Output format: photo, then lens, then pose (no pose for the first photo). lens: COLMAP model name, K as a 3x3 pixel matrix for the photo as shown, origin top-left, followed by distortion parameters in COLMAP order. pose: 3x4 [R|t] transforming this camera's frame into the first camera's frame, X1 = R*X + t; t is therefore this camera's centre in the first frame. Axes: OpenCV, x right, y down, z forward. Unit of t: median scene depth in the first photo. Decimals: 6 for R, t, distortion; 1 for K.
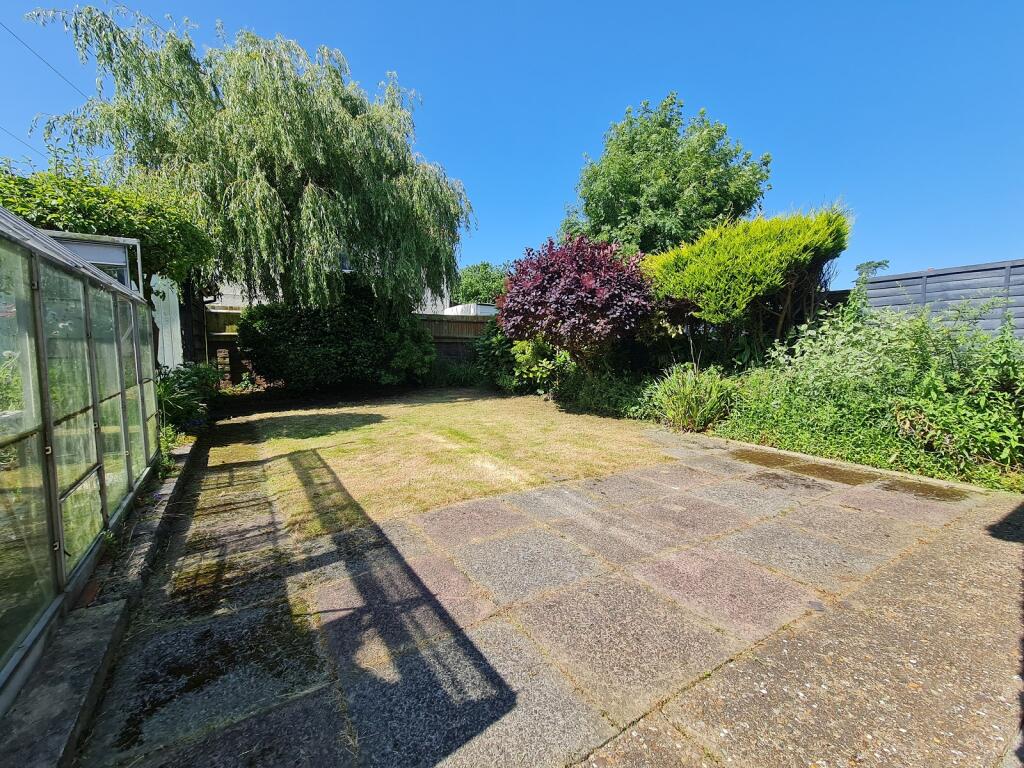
lens RADIAL K [[420.8, 0, 510.5], [0, 420.8, 381.8], [0, 0, 1]] dist [0.002398, 0.000364]
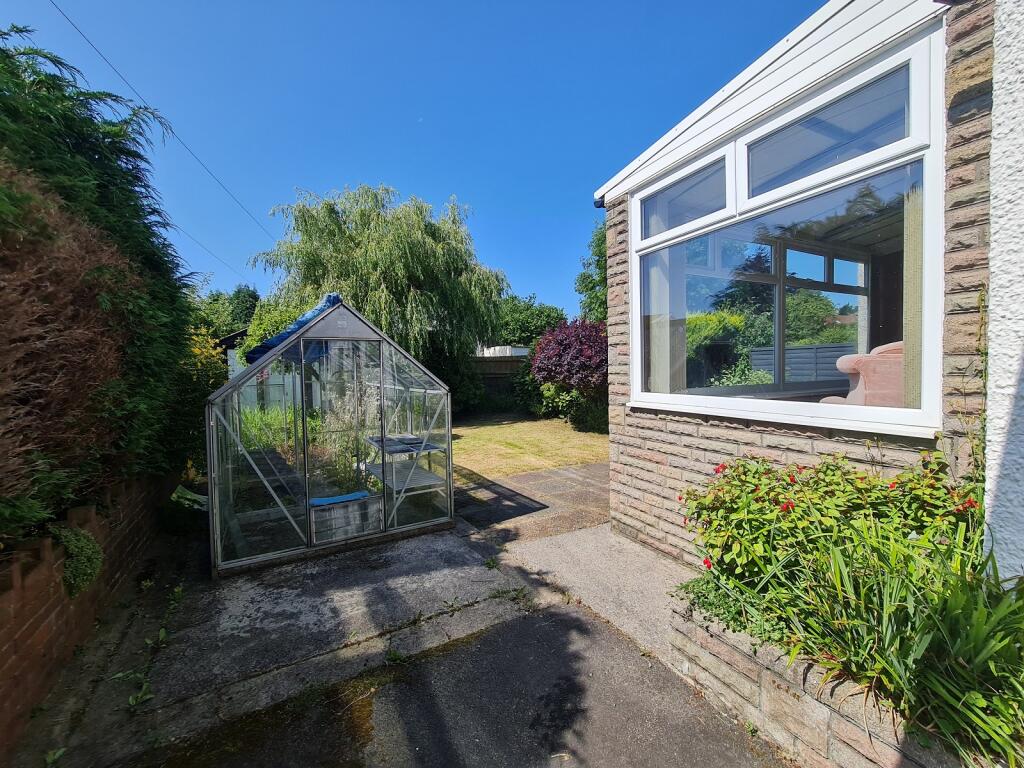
lens RADIAL K [[420.8, 0, 510.5], [0, 420.8, 381.8], [0, 0, 1]] dist [0.002398, 0.000364]
pose [[0.997872, -0.022443, -0.061223, -0.017035], [0.019713, 0.998800, -0.044843, -0.050172], [0.062155, 0.043541, 0.997116, -0.653448]]
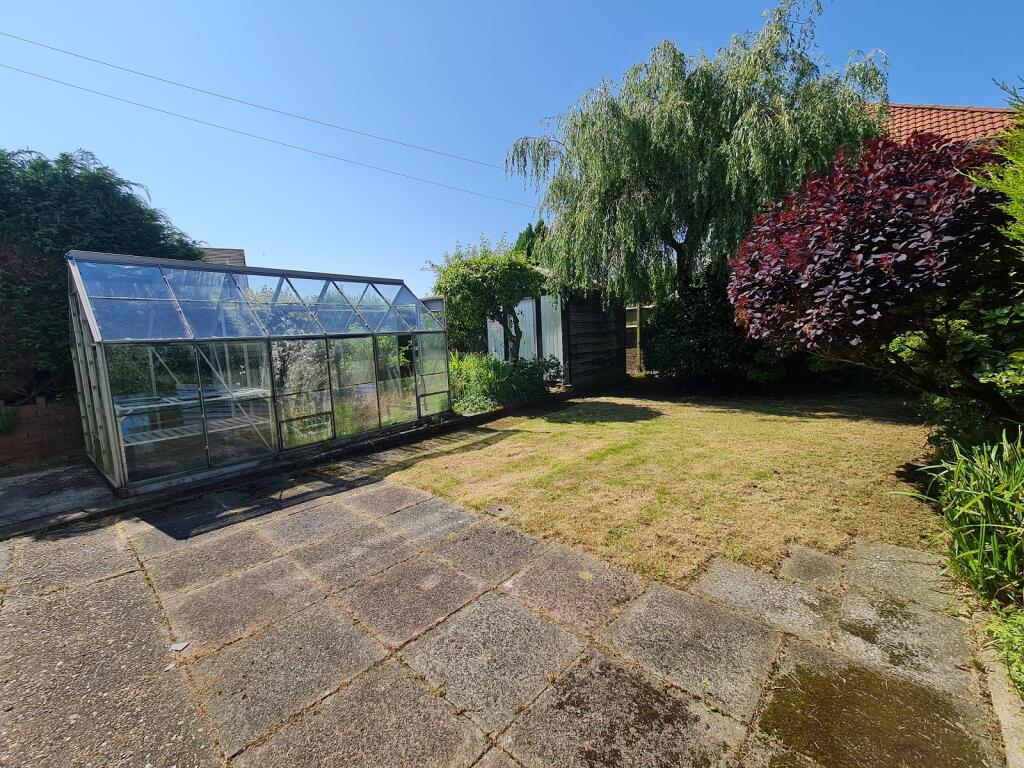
lens RADIAL K [[420.8, 0, 510.5], [0, 420.8, 381.8], [0, 0, 1]] dist [0.002398, 0.000364]
pose [[0.284672, 0.095301, -0.953876, 0.606209], [-0.030767, 0.995442, 0.090271, -0.087742], [0.958131, 0.003650, 0.286306, 0.468471]]
